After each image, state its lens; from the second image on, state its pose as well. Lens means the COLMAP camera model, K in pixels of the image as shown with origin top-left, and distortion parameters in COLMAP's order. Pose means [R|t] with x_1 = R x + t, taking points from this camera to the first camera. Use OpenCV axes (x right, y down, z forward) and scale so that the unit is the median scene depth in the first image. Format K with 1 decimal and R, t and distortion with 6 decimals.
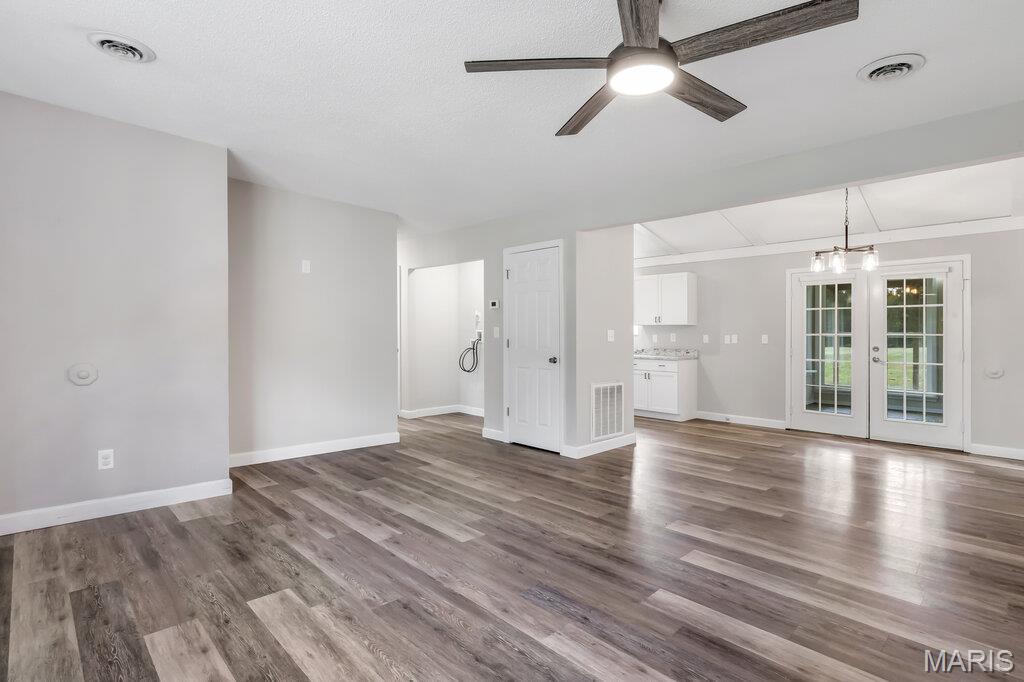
lens RADIAL K [[491.2, 0, 496.7], [0, 491.2, 332.2], [0, 0, 1]] dist [-0.004644, 0.000084]
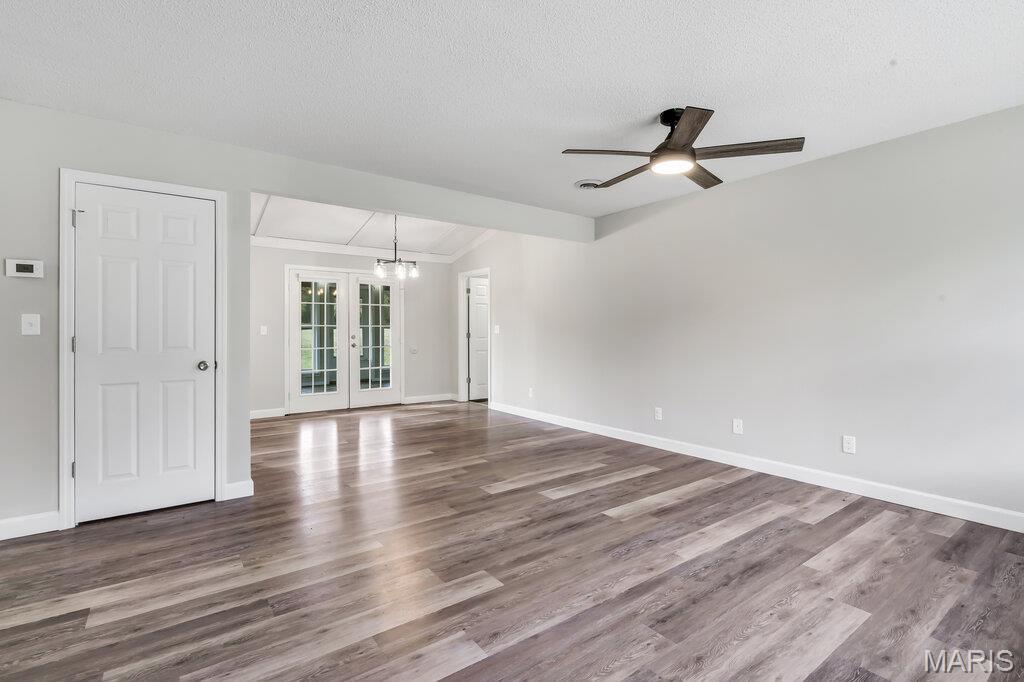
lens RADIAL K [[491.2, 0, 496.7], [0, 491.2, 332.2], [0, 0, 1]] dist [-0.004644, 0.000084]
pose [[0.131470, -0.016615, 0.991181, -0.772092], [-0.006825, 0.999821, 0.017665, -0.006619], [-0.991297, -0.009088, 0.131333, 0.801539]]
